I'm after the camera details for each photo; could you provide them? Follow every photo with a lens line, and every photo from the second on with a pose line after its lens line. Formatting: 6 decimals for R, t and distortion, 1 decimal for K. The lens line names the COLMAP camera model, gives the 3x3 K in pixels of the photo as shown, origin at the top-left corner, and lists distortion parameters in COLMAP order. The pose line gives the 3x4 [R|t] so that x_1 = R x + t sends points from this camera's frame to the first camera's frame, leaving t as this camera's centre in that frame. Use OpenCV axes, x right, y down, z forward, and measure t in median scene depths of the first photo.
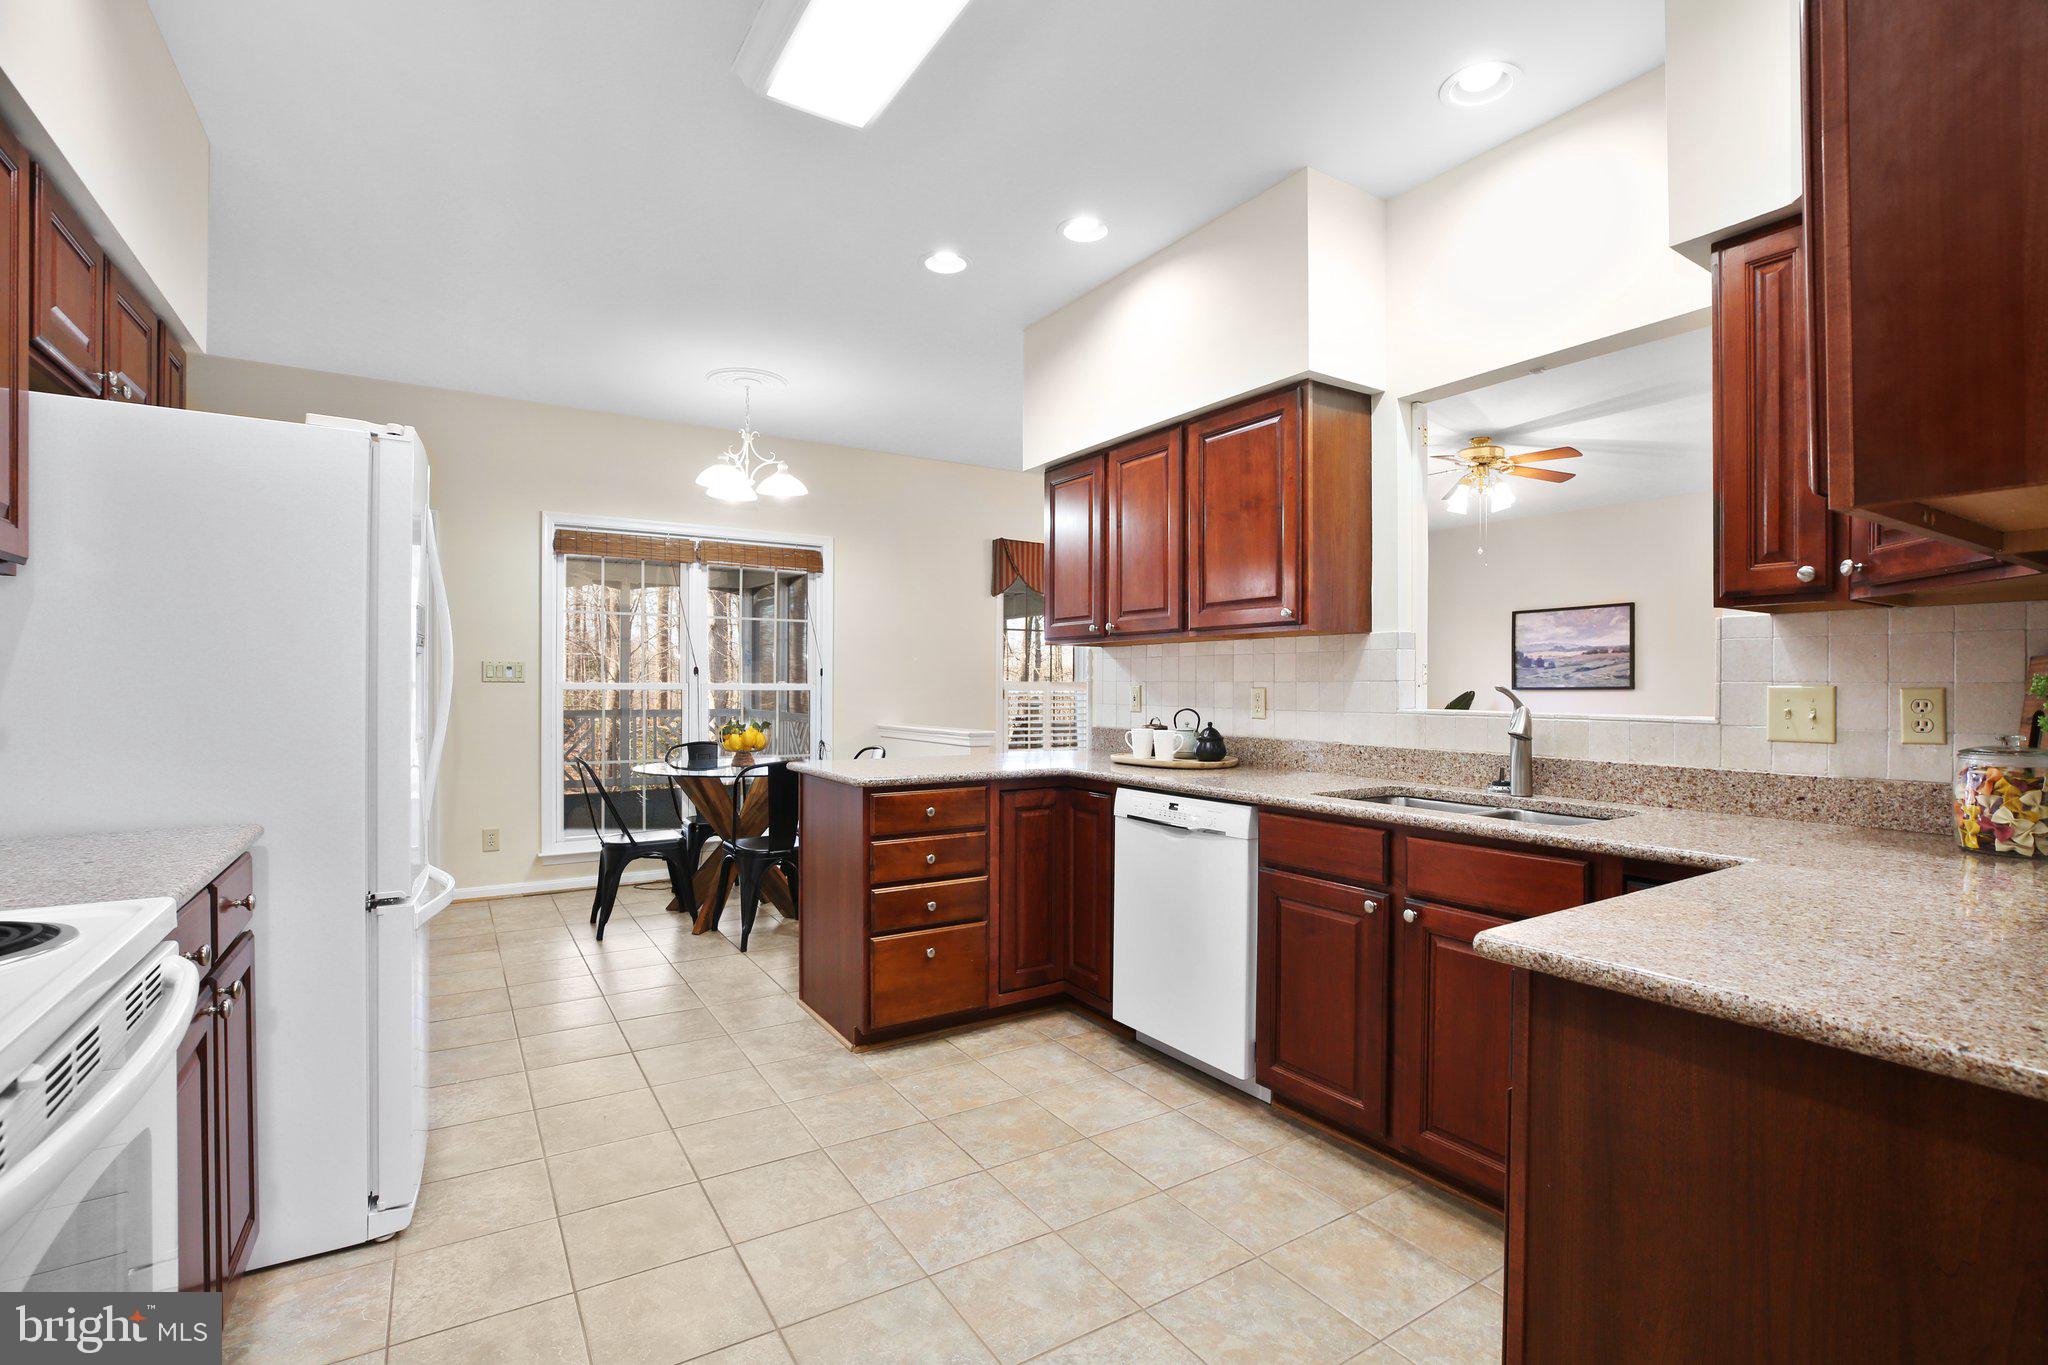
lens RADIAL K [[926.4, 0, 1024.7], [0, 926.4, 688.8], [0, 0, 1]] dist [-0.034138, -0.000137]
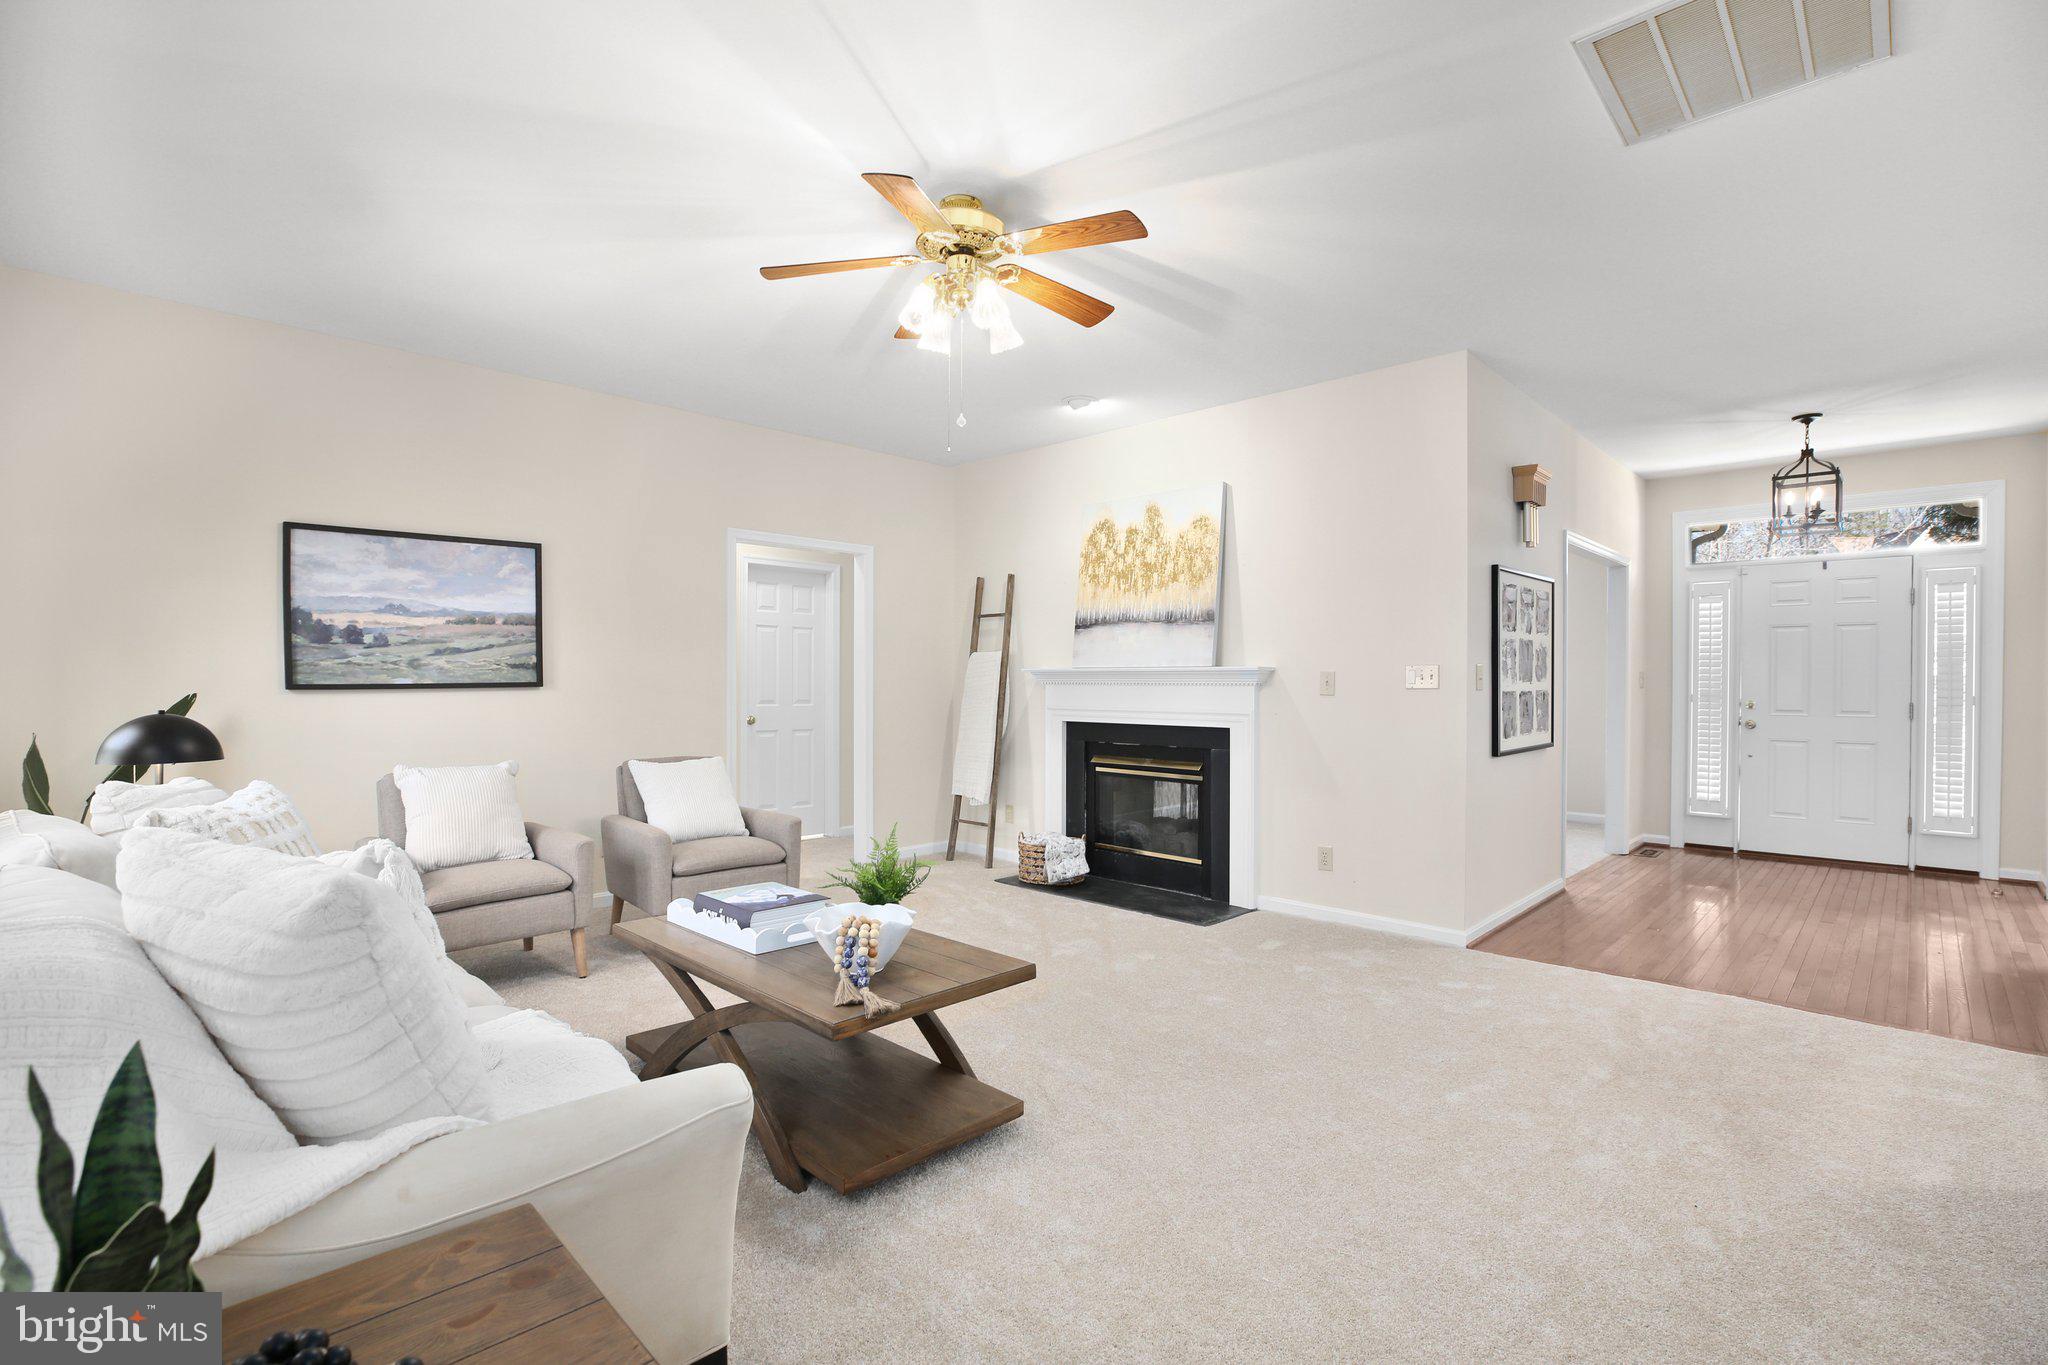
lens RADIAL K [[926.4, 0, 1028.2], [0, 926.4, 680.3], [0, 0, 1]] dist [-0.034138, -0.000137]
pose [[-0.238419, -0.009838, 0.971112, -0.006915], [-0.003281, 0.999951, 0.009324, -0.009680], [-0.971157, -0.000963, -0.238440, 0.775629]]
